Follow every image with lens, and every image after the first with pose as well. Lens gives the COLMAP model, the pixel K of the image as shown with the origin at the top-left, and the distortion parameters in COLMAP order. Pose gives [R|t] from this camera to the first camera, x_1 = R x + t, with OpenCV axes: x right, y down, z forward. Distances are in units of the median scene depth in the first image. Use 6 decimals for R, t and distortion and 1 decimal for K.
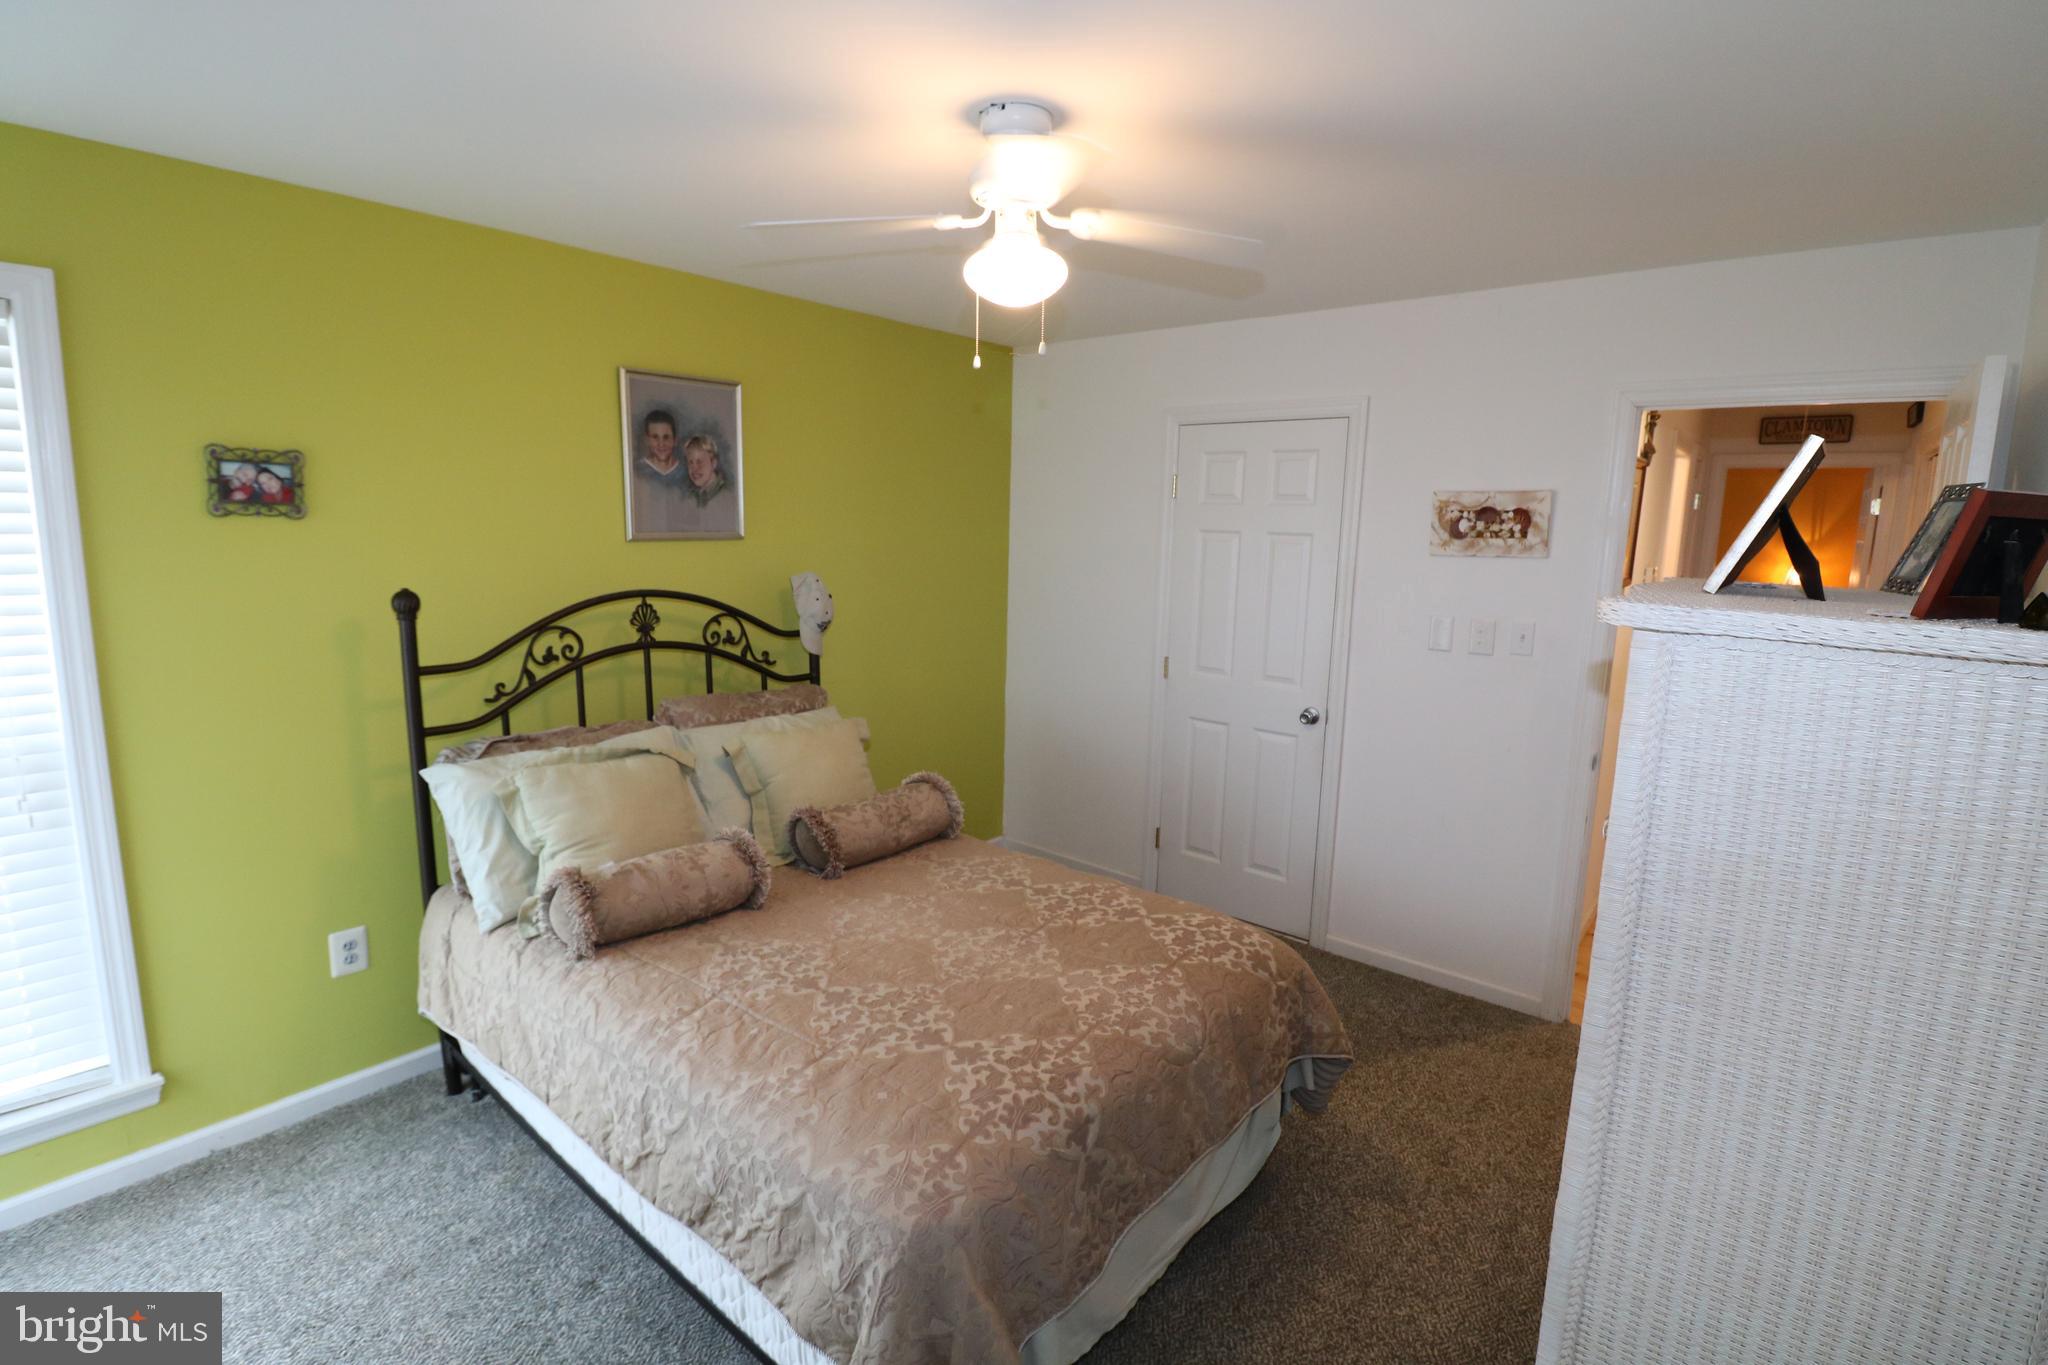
lens RADIAL K [[956.4, 0, 1031.6], [0, 956.4, 688.0], [0, 0, 1]] dist [-0.008721, -0.005020]
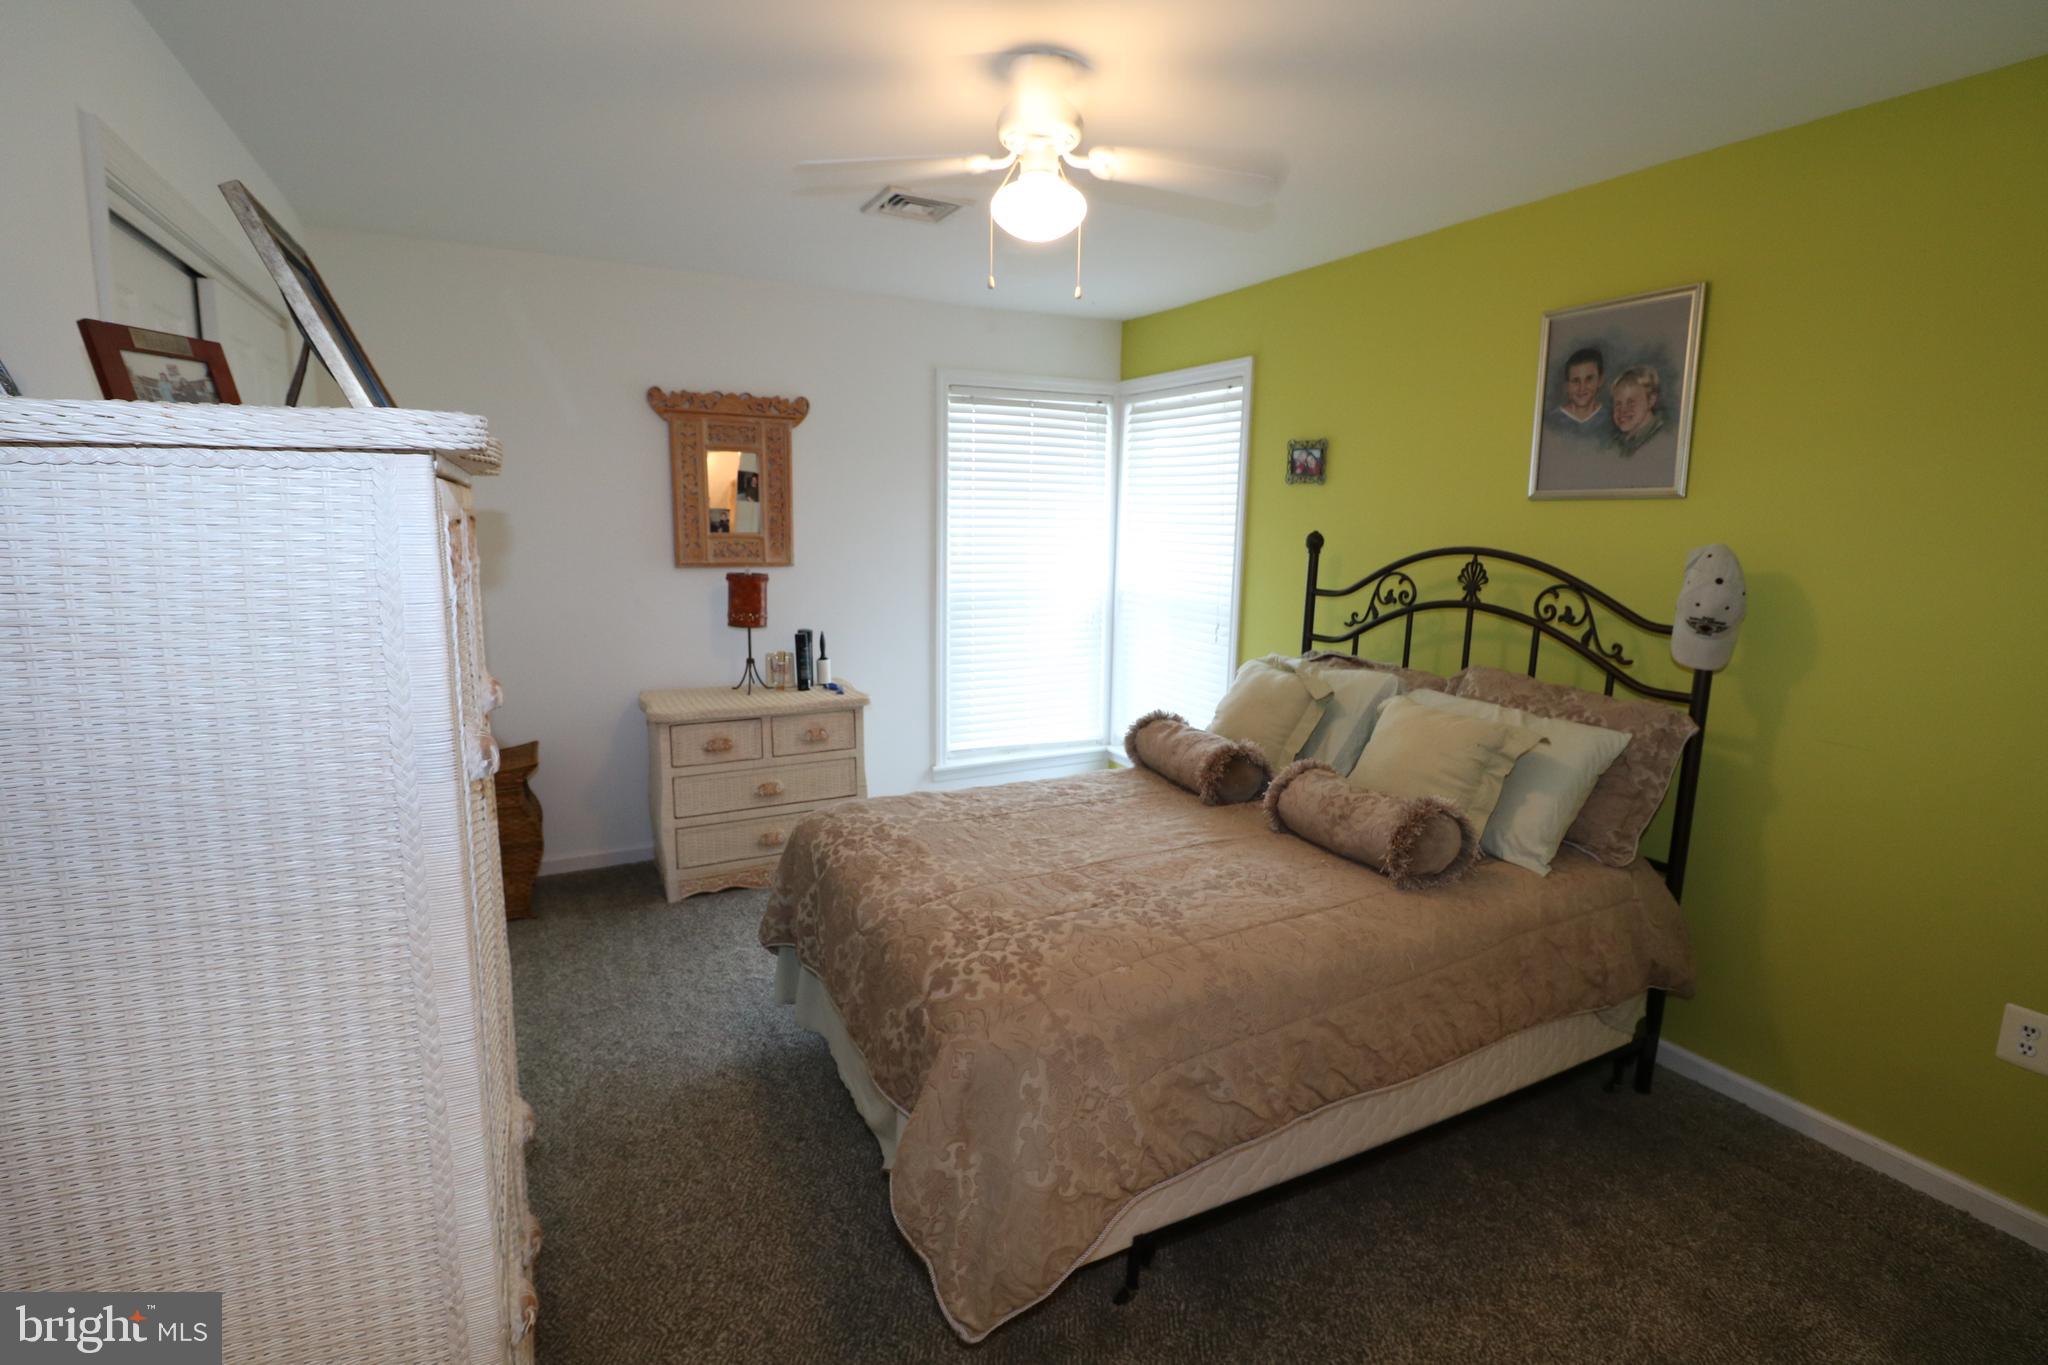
lens RADIAL K [[956.4, 0, 1015.4], [0, 956.4, 691.5], [0, 0, 1]] dist [-0.008721, -0.005020]
pose [[-0.412532, 0.134408, -0.900972, 0.828203], [-0.188687, 0.954997, 0.228863, -0.117657], [0.891187, 0.264415, -0.368606, 1.196362]]
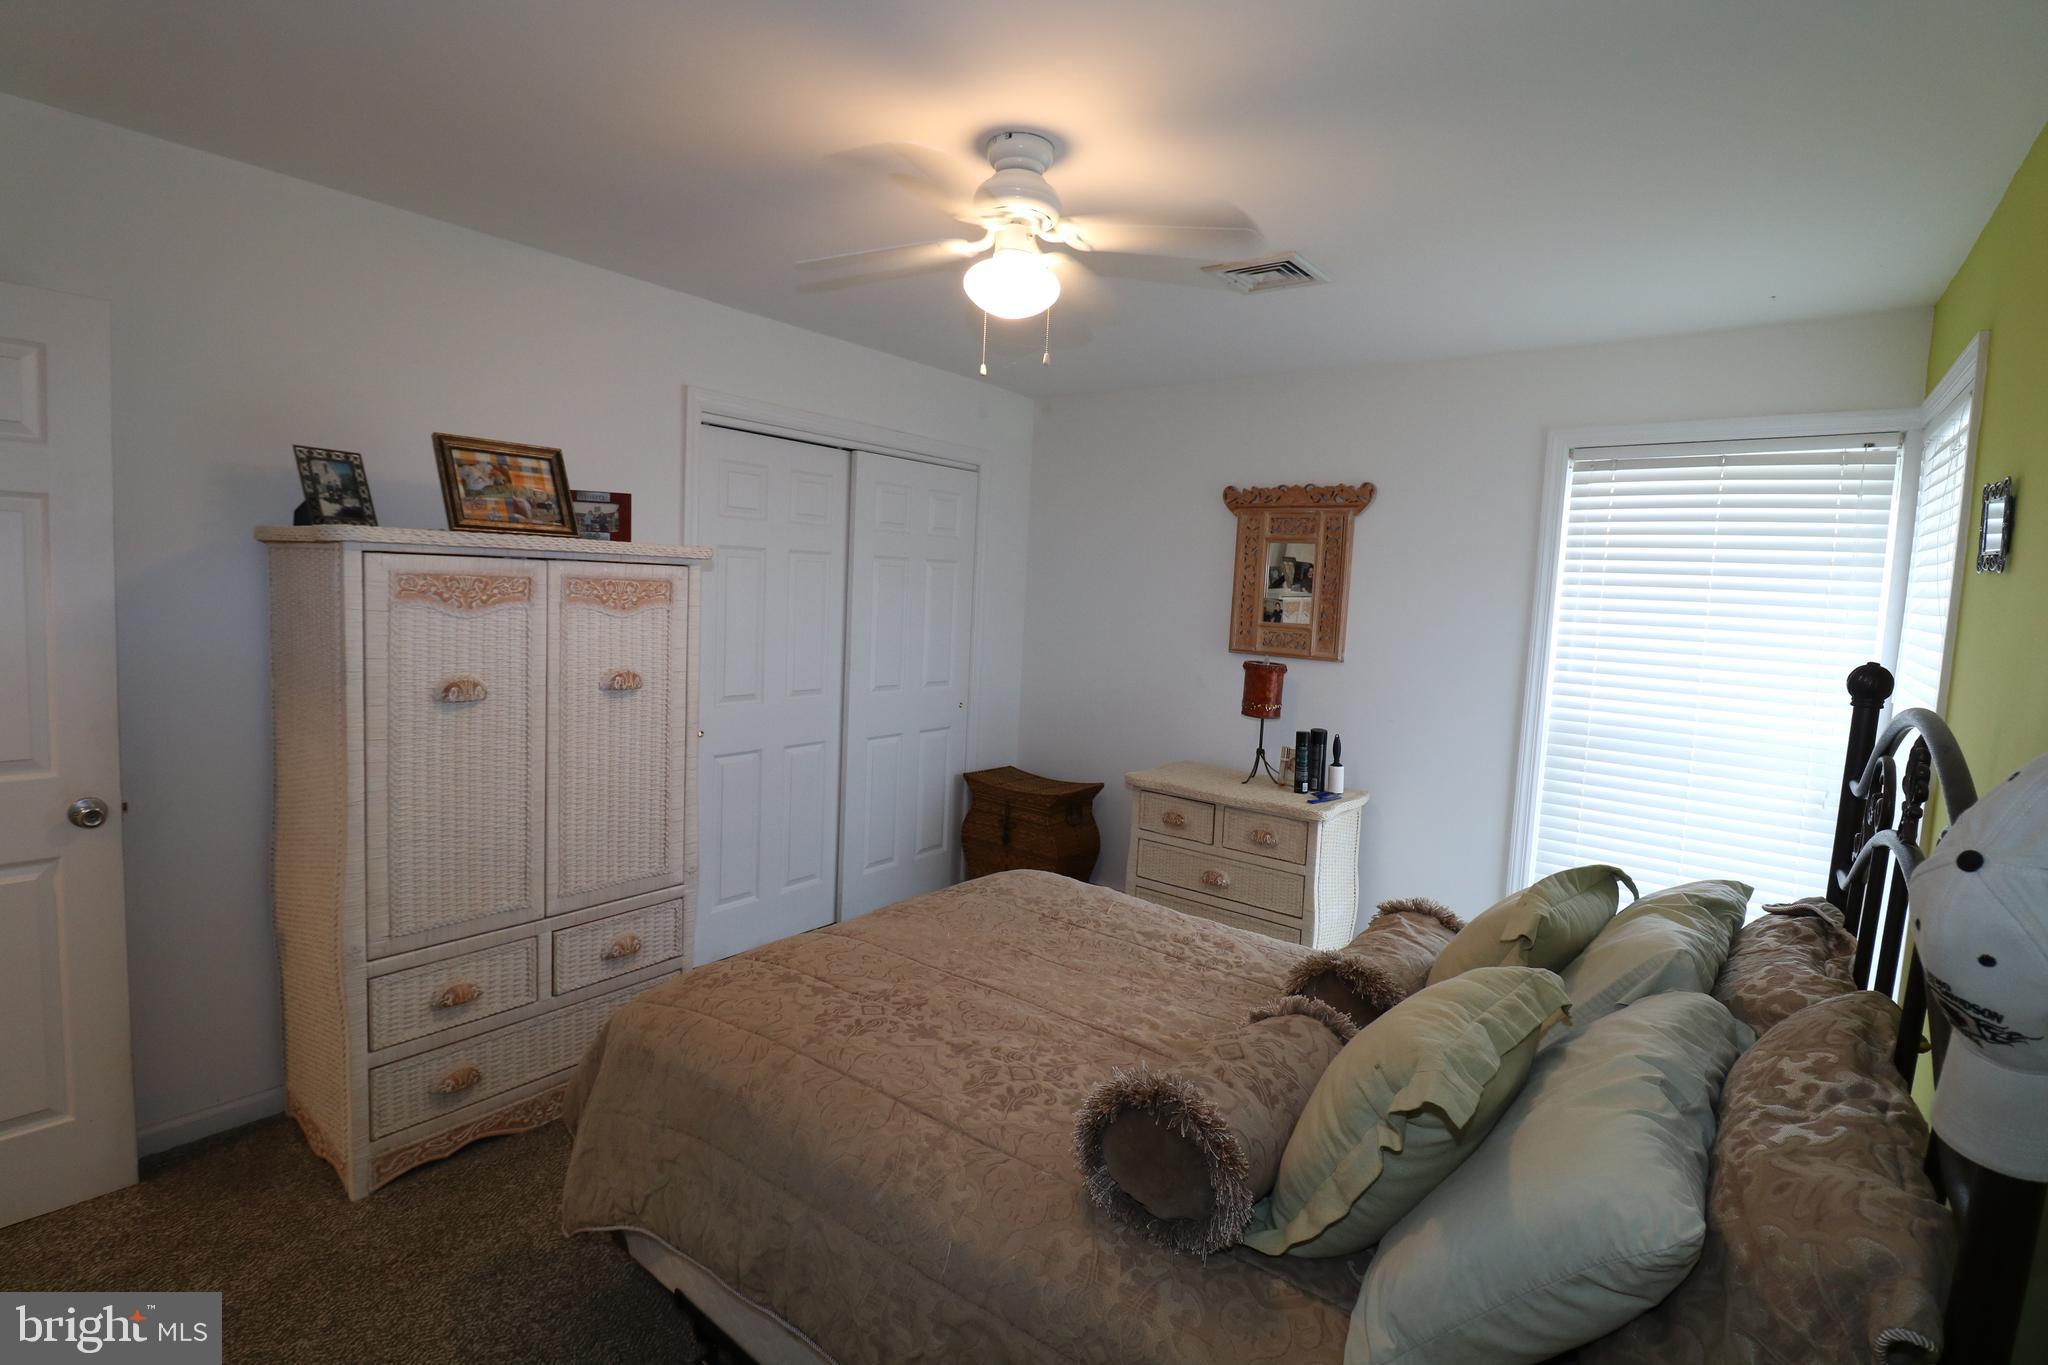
lens RADIAL K [[956.4, 0, 1019.1], [0, 956.4, 680.6], [0, 0, 1]] dist [-0.008721, -0.005020]
pose [[-0.997430, -0.071645, 0.000479, -0.044973], [-0.068647, 0.957562, 0.279934, -0.242213], [-0.020515, 0.279181, -0.960019, 1.687847]]
